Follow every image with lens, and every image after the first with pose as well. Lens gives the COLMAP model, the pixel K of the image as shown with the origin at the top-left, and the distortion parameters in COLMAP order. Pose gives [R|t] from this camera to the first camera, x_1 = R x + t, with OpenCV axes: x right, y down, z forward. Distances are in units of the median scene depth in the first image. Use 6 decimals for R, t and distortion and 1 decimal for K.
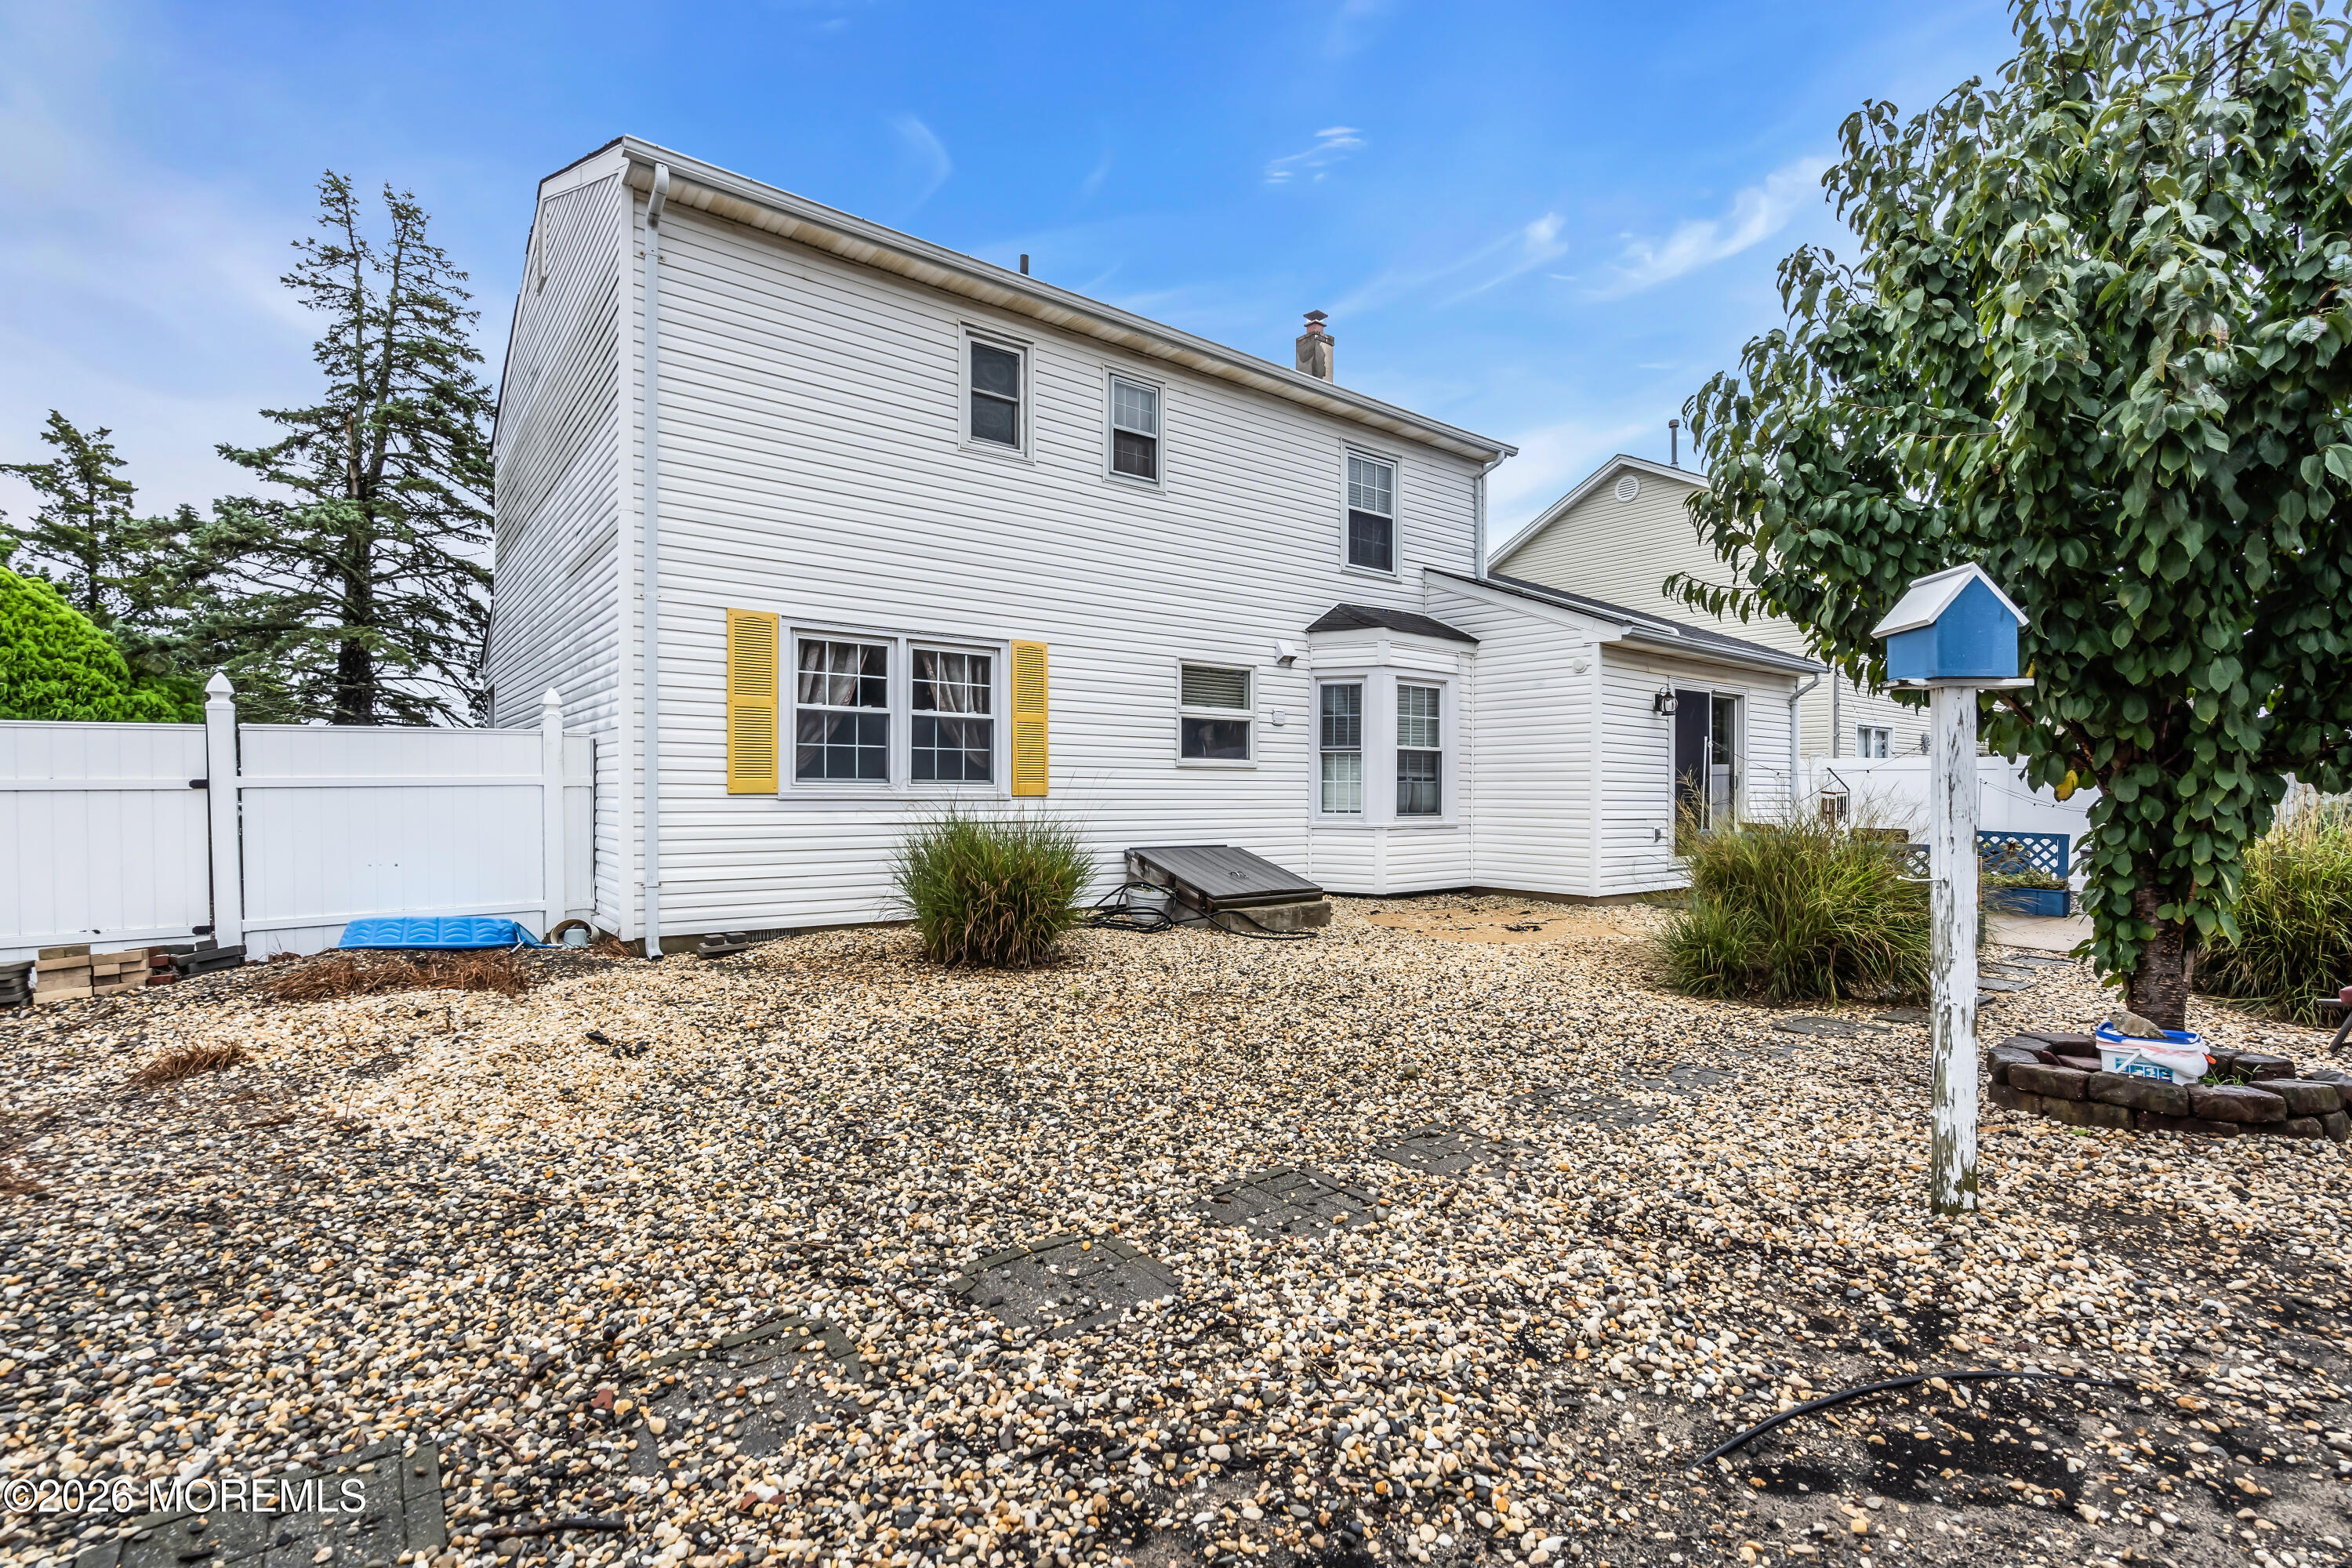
lens RADIAL K [[1075.8, 0, 1173.8], [0, 1075.8, 790.4], [0, 0, 1]] dist [-0.003153, -0.000225]
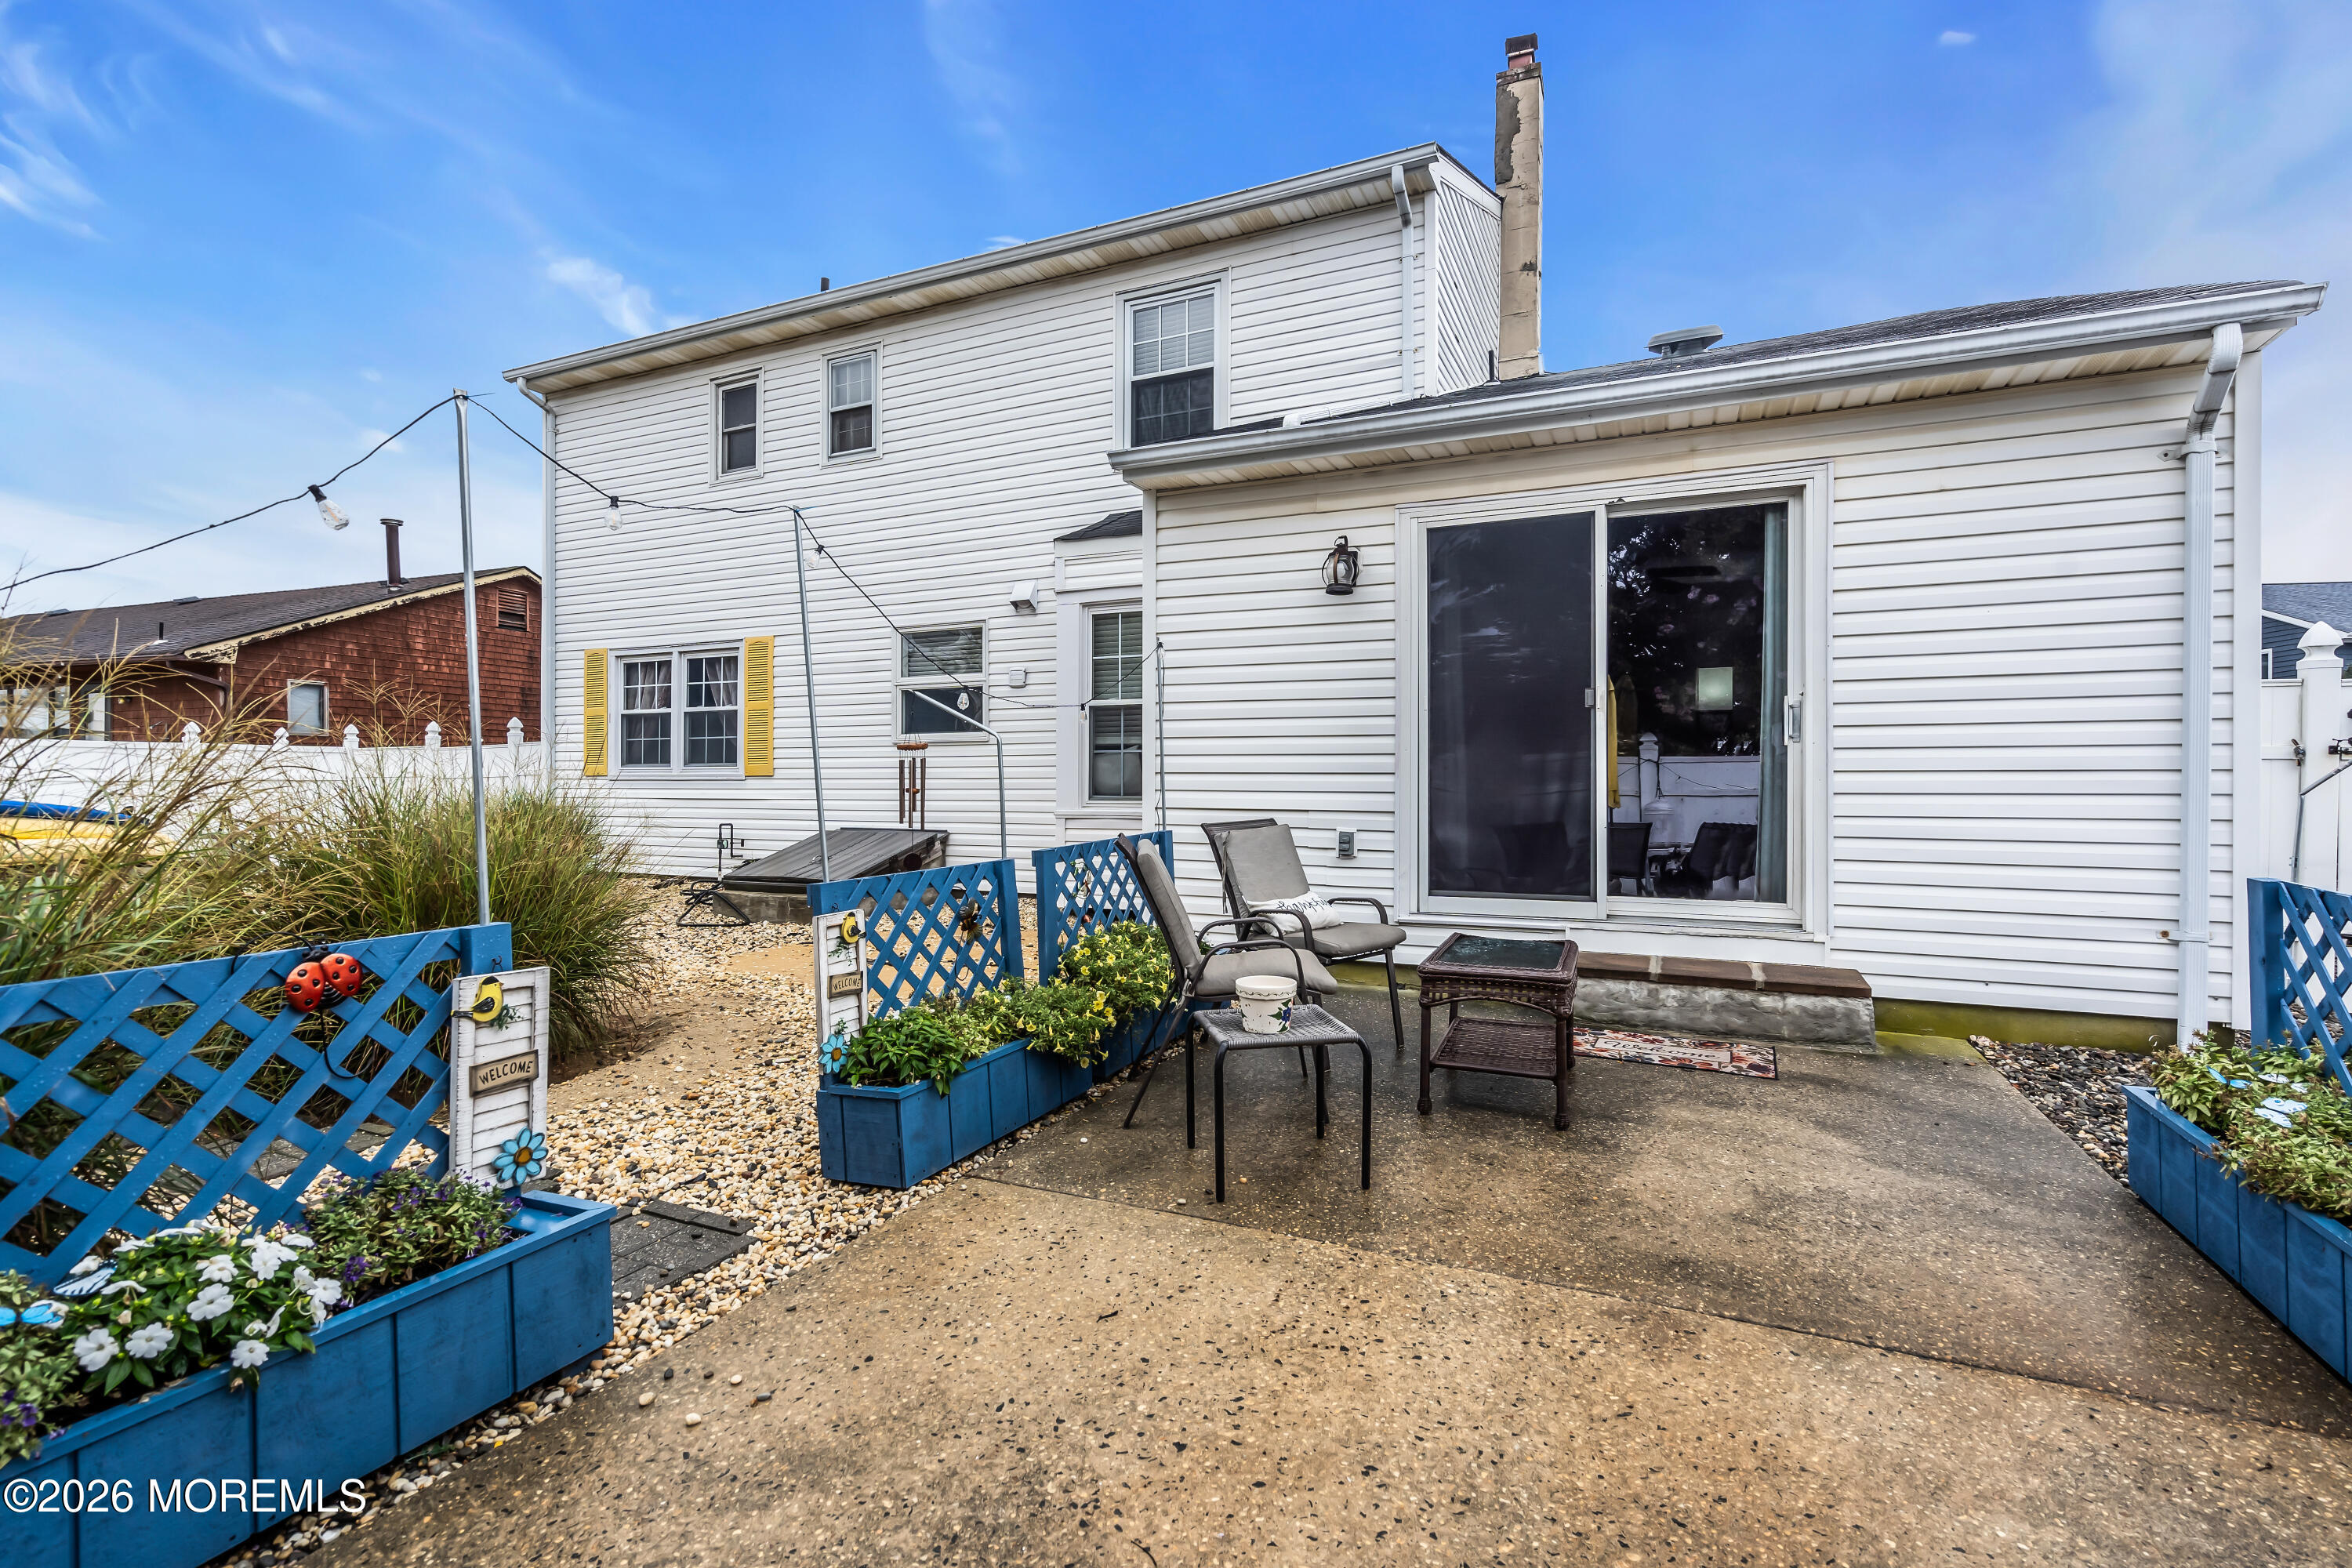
lens RADIAL K [[1075.8, 0, 1173.3], [0, 1075.8, 784.0], [0, 0, 1]] dist [-0.003153, -0.000225]
pose [[0.458085, -0.003081, -0.888903, 1.052925], [0.009707, 0.999952, 0.001537, 0.016333], [0.888855, -0.009333, 0.458093, 0.869854]]
